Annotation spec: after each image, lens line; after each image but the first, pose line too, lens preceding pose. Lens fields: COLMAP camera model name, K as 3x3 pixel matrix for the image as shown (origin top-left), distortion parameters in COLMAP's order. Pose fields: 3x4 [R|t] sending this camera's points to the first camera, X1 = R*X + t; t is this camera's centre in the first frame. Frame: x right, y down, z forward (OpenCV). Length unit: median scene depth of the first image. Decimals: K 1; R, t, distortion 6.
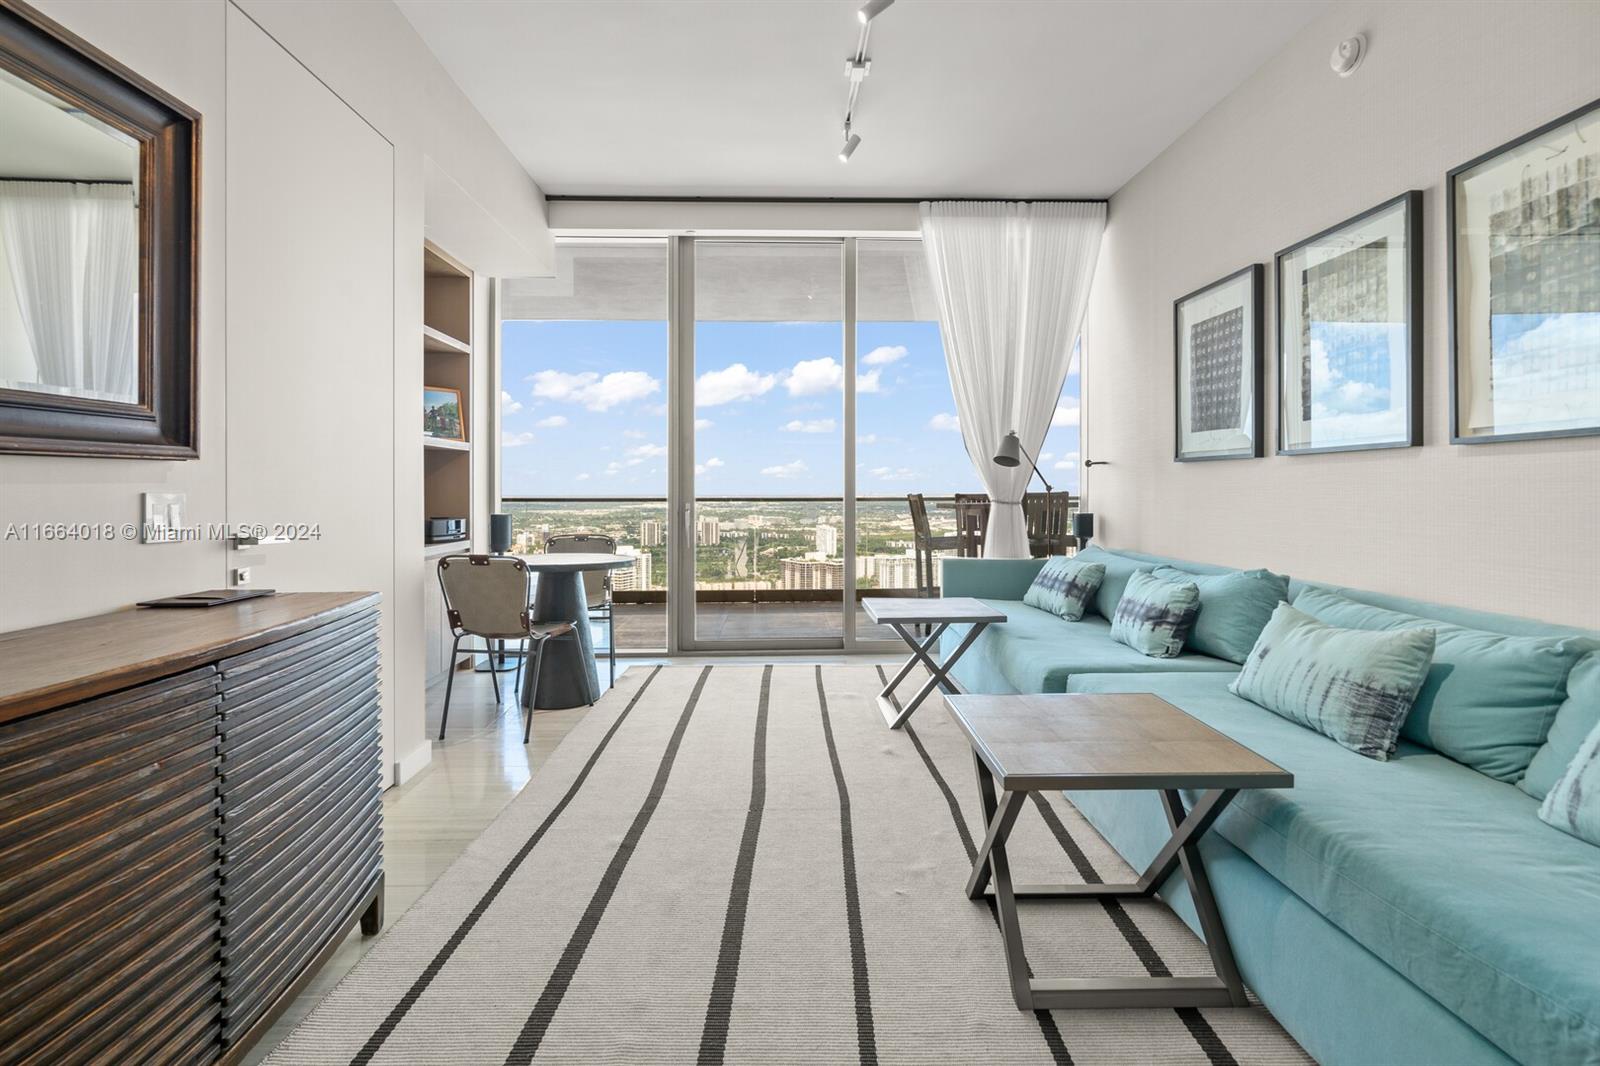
lens RADIAL K [[706.5, 0, 793.4], [0, 706.5, 491.3], [0, 0, 1]] dist [-0.000453, 0.000037]
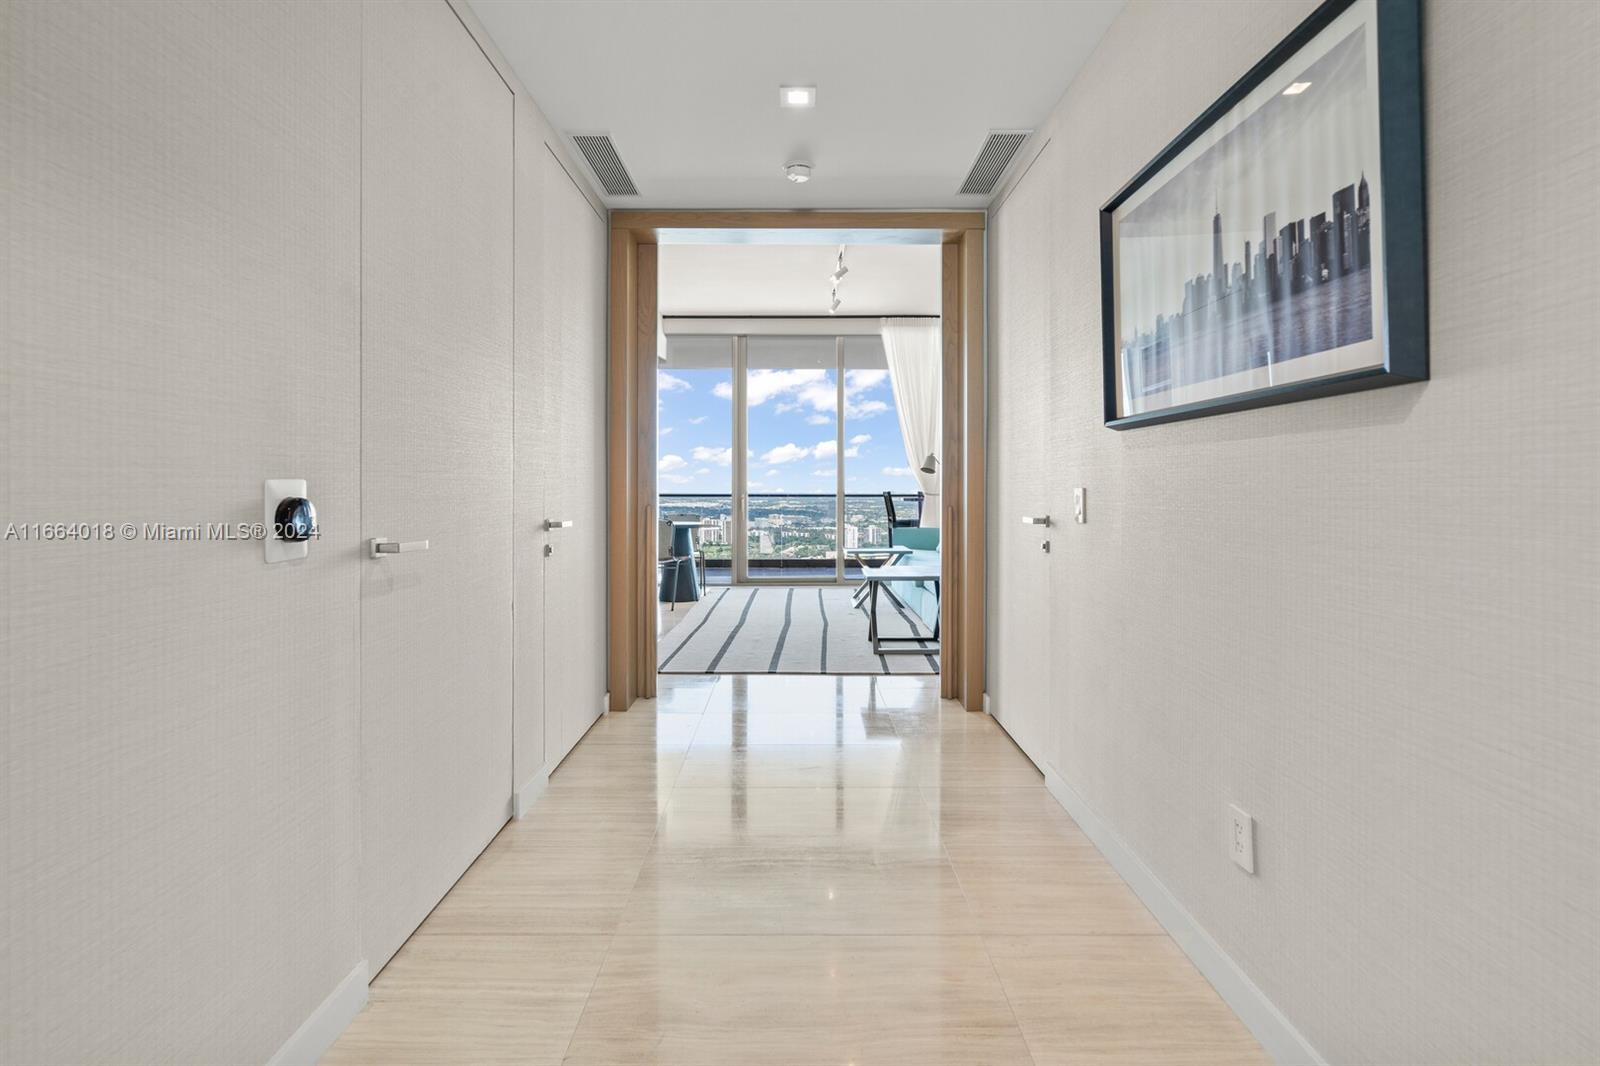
lens RADIAL K [[706.5, 0, 793.4], [0, 706.5, 491.3], [0, 0, 1]] dist [-0.000453, 0.000037]
pose [[0.999568, 0.002902, -0.029255, 0.019760], [-0.002861, 0.999995, 0.001435, 0.007386], [0.029259, -0.001351, 0.999571, -0.723215]]
